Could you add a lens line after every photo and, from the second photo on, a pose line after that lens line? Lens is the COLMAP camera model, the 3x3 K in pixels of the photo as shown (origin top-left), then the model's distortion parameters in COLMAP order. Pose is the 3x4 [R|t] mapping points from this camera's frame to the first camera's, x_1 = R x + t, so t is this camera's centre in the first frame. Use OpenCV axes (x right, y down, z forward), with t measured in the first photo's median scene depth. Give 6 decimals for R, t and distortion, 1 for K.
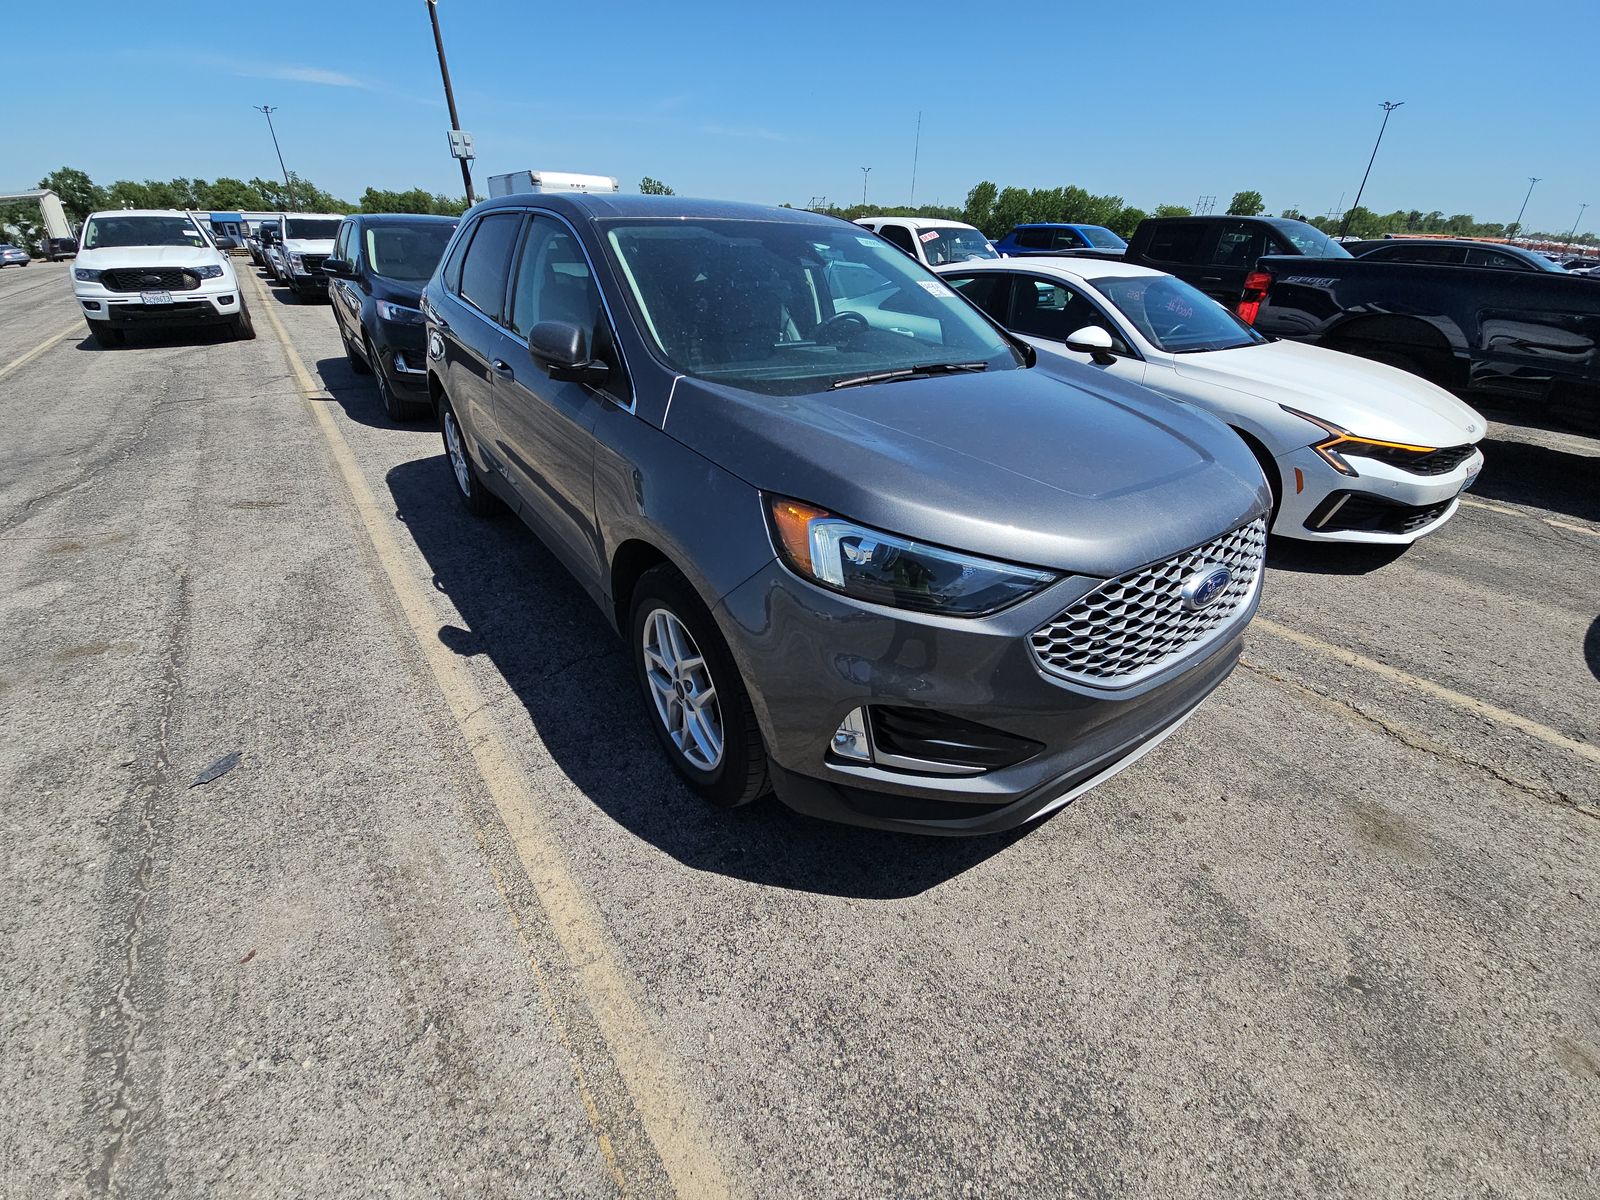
lens RADIAL K [[653.4, 0, 789.2], [0, 653.4, 607.9], [0, 0, 1]] dist [0.003190, -0.008561]
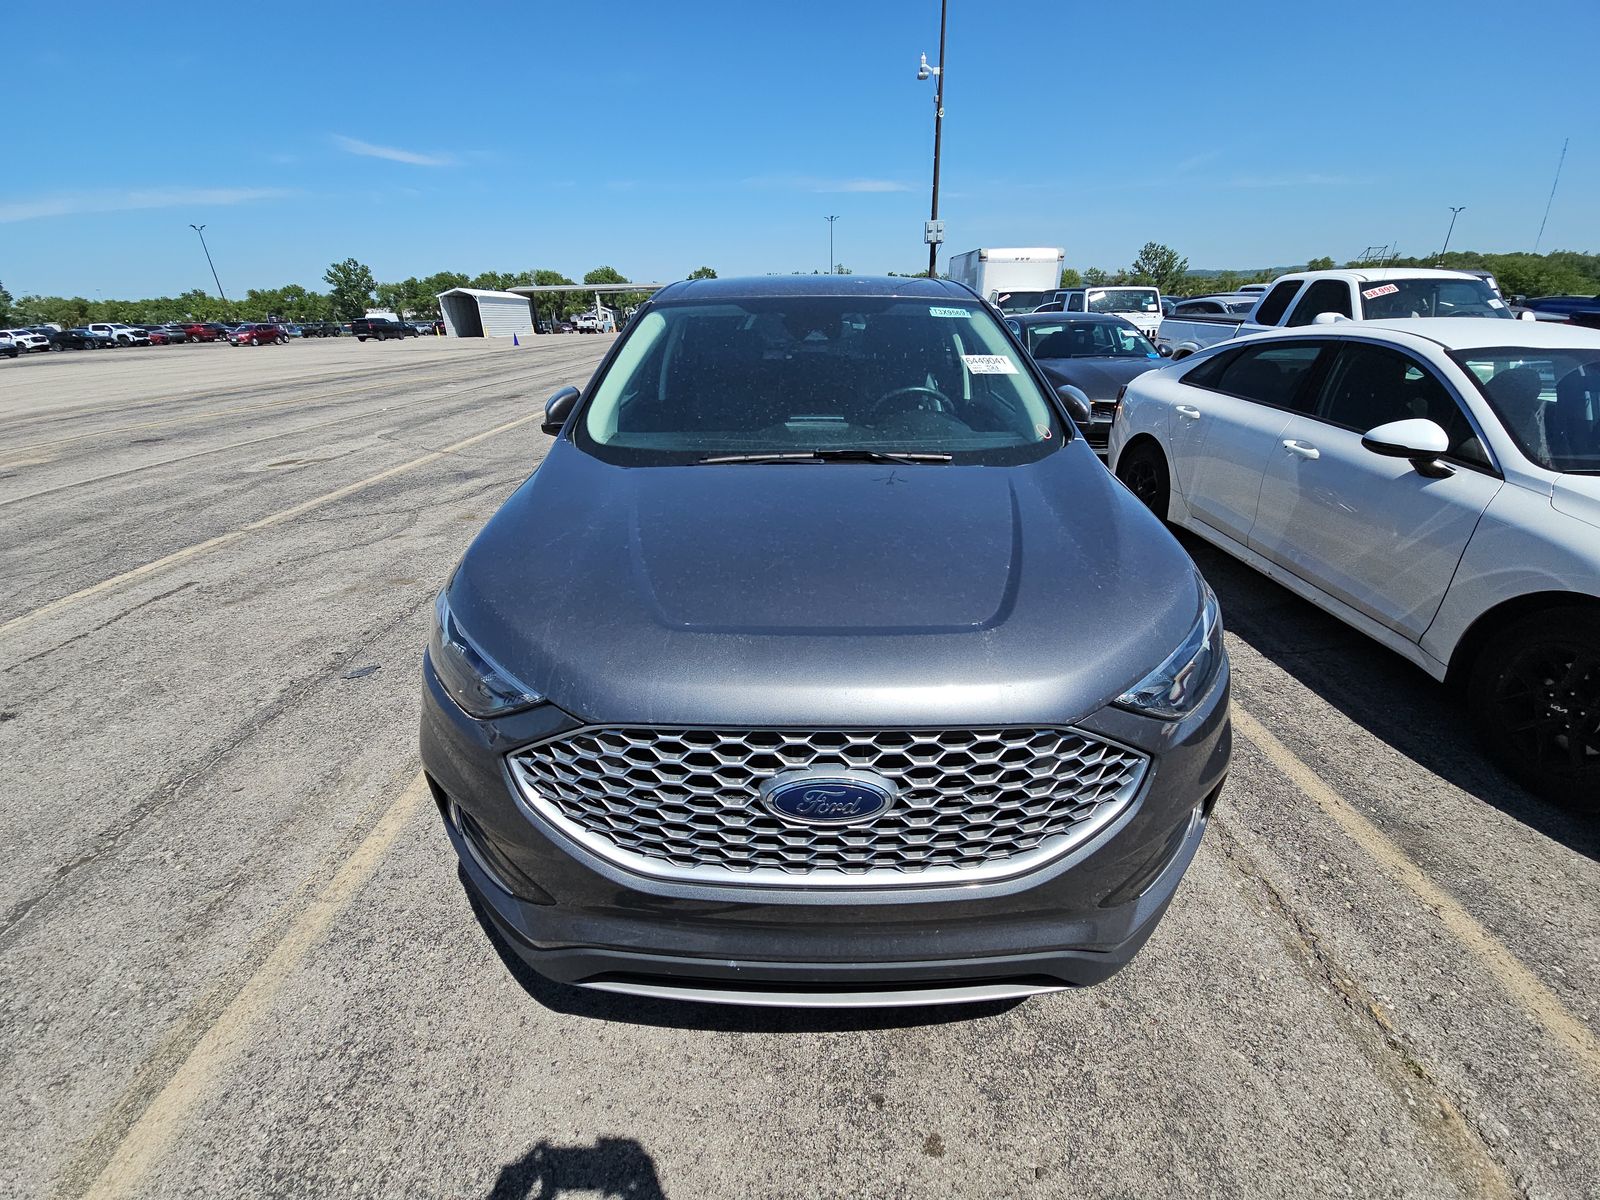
lens RADIAL K [[653.4, 0, 794.7], [0, 653.4, 600.1], [0, 0, 1]] dist [0.003190, -0.008561]
pose [[0.801856, 0.216060, -0.557086, 0.582733], [-0.265614, 0.964043, -0.008425, -0.132425], [0.535234, 0.154725, 0.830412, 0.235601]]
